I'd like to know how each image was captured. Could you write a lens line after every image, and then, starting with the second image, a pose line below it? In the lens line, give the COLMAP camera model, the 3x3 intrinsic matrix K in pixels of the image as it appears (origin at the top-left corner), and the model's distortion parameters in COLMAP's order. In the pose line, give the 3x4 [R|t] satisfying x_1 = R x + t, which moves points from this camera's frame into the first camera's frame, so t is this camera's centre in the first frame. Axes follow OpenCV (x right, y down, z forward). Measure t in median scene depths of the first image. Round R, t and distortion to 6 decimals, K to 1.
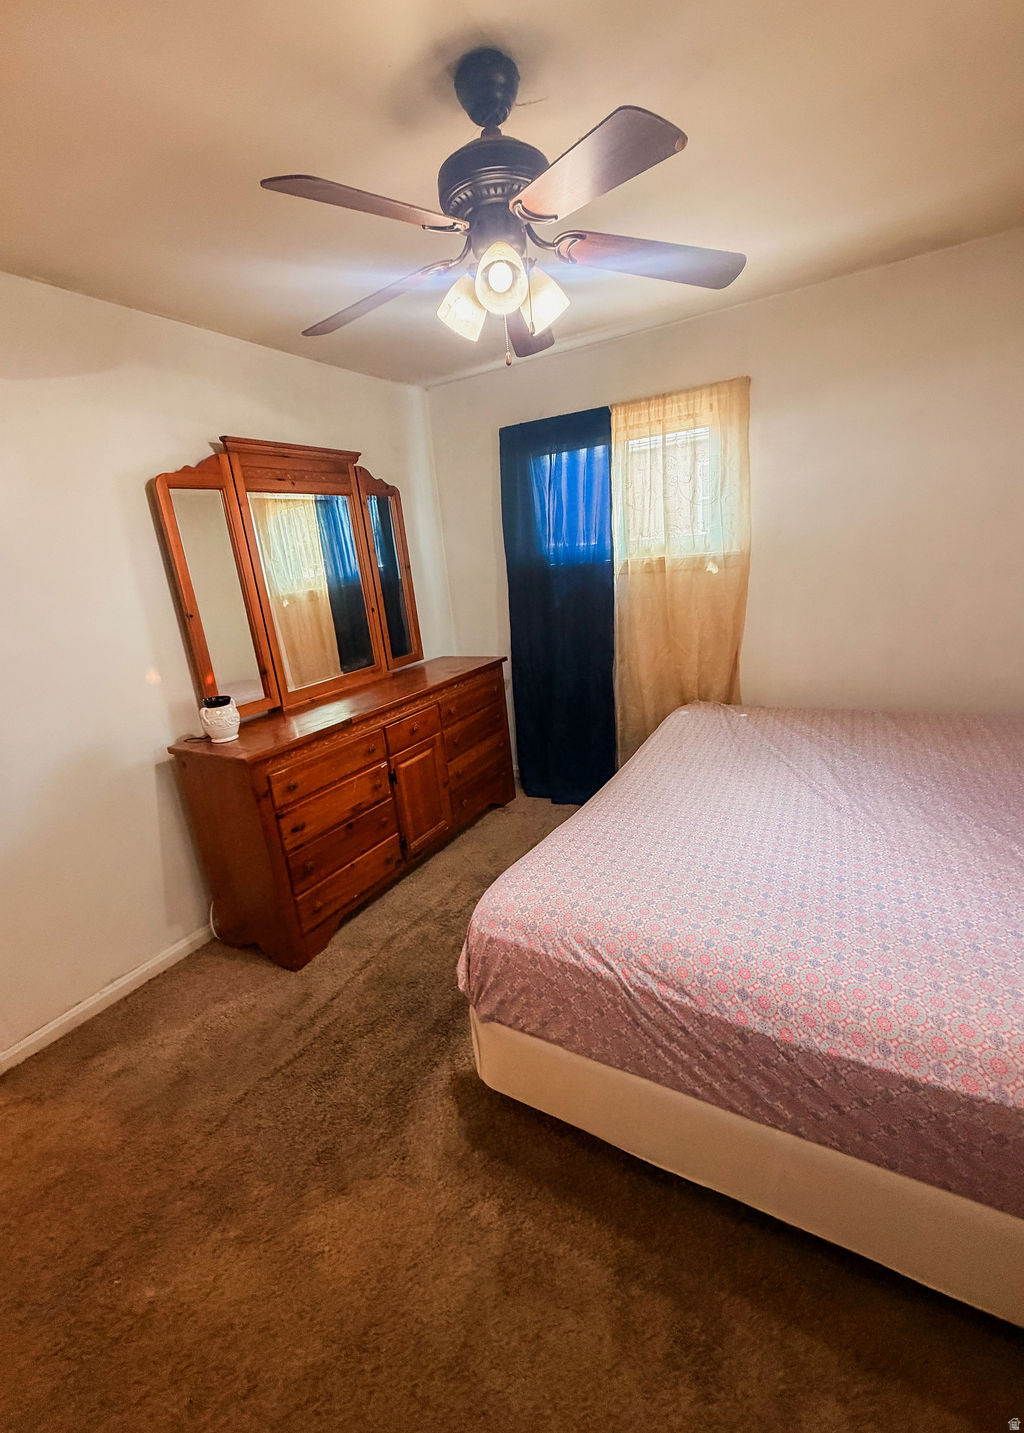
lens RADIAL K [[604.8, 0, 499.5], [0, 604.8, 707.4], [0, 0, 1]] dist [-0.001095, 0.000877]
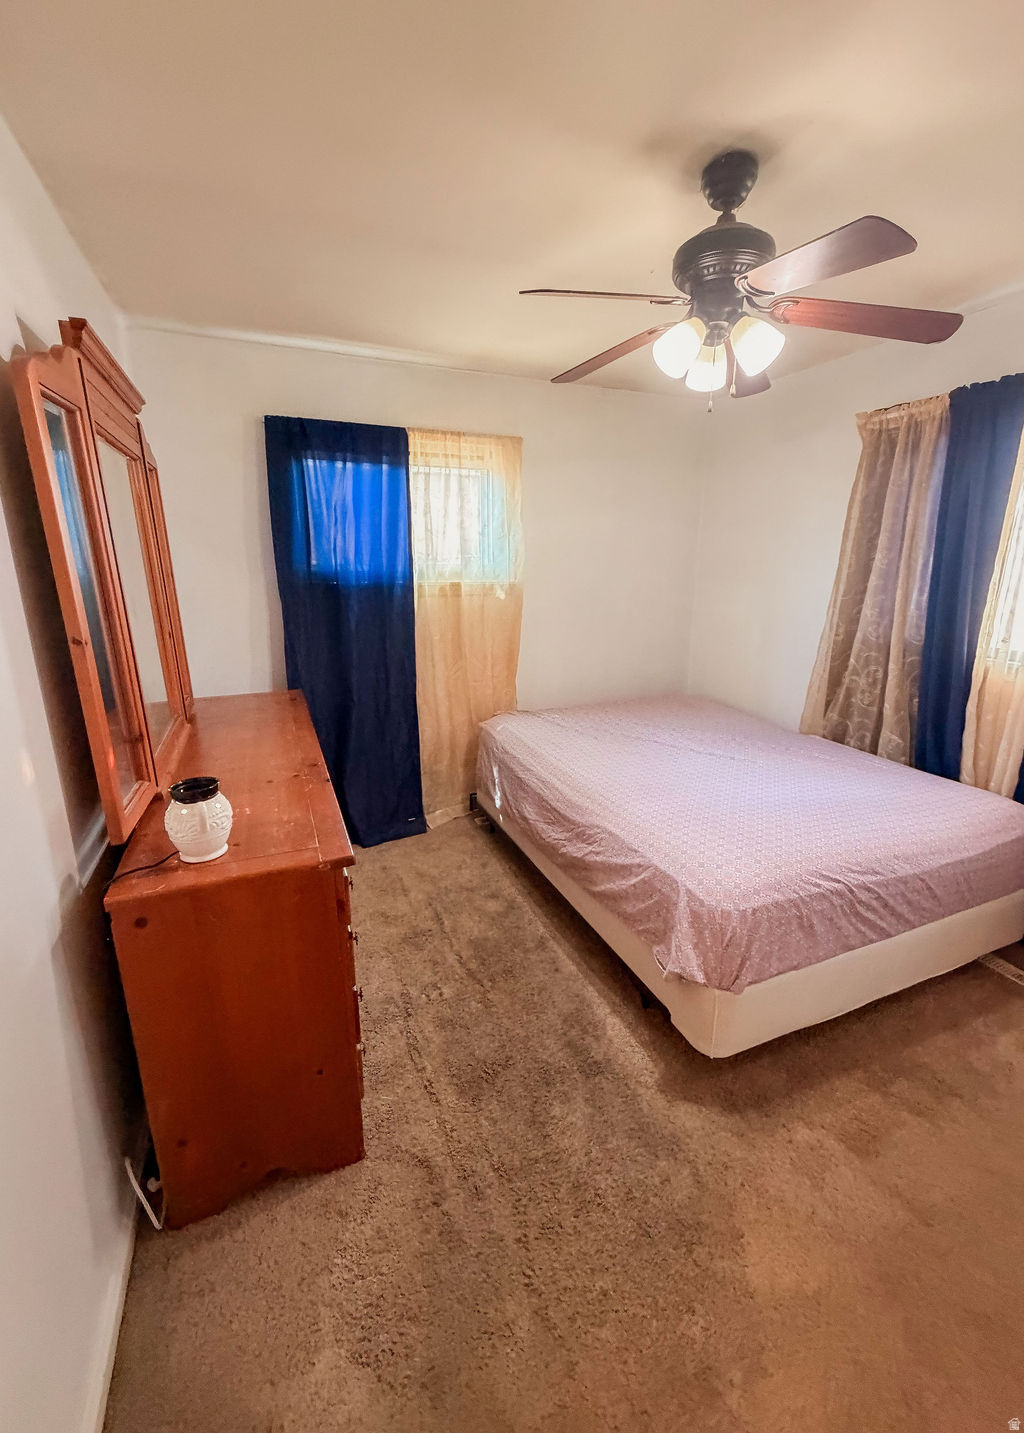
lens RADIAL K [[604.8, 0, 513.9], [0, 604.8, 707.8], [0, 0, 1]] dist [-0.001095, 0.000877]
pose [[0.588710, -0.109151, 0.800941, -0.888415], [0.147884, 0.988662, 0.026035, -0.069231], [-0.794702, 0.103119, 0.598177, 0.494899]]
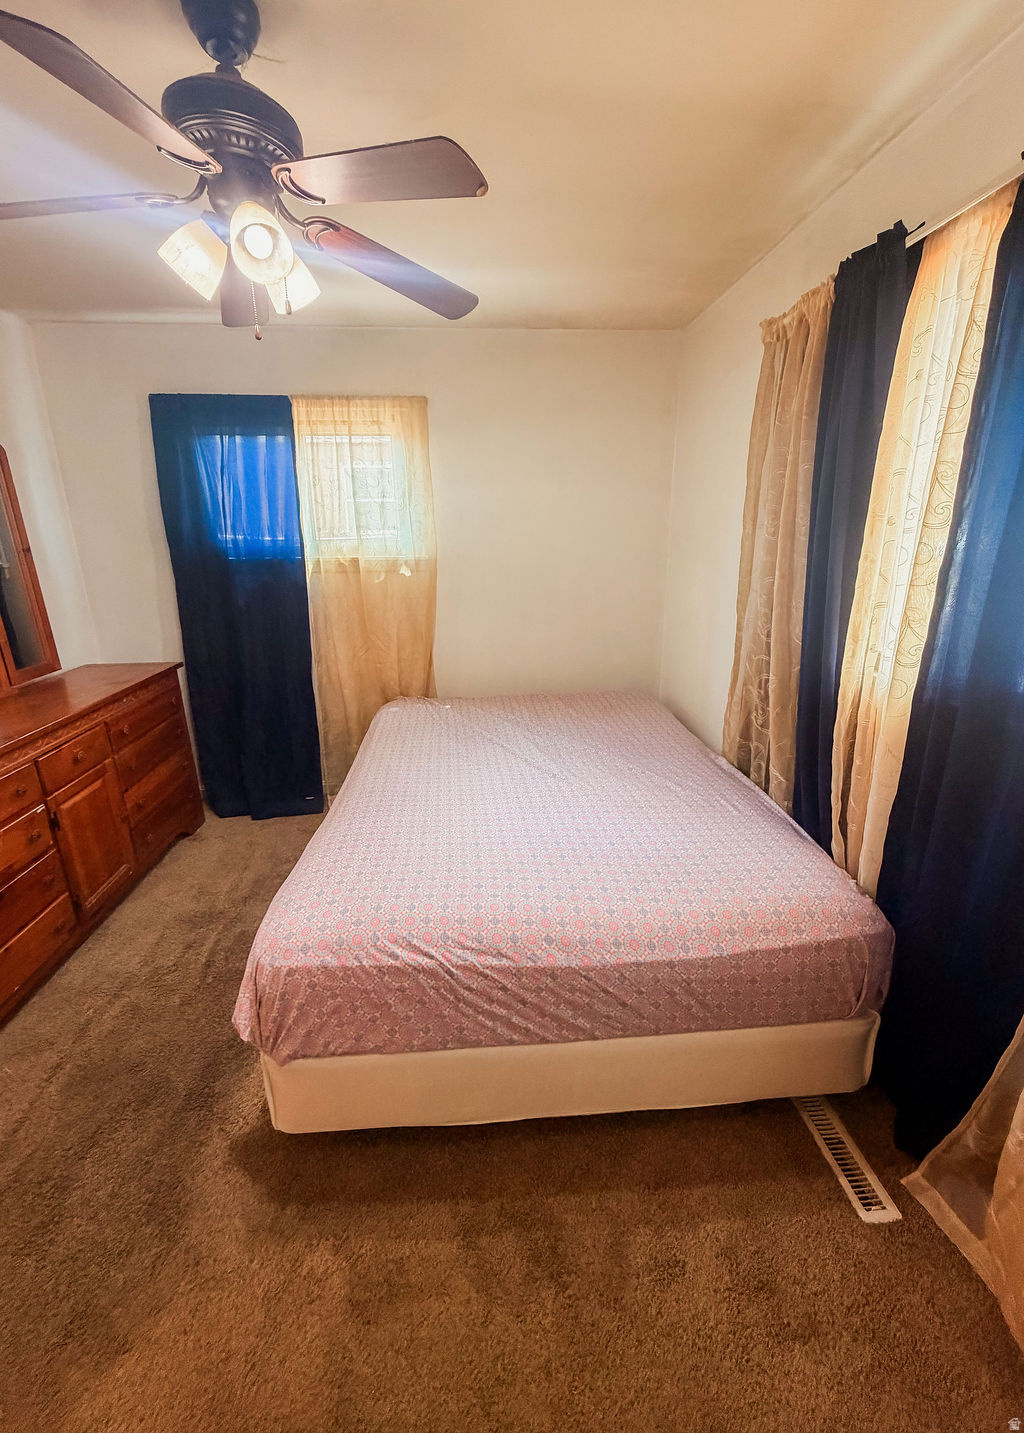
lens RADIAL K [[604.8, 0, 512.5], [0, 604.8, 708.1], [0, 0, 1]] dist [-0.001095, 0.000877]
pose [[0.821138, -0.081510, 0.564879, -0.172795], [0.080079, 0.996413, 0.027373, -0.007510], [-0.565083, 0.022758, 0.824720, 0.037368]]
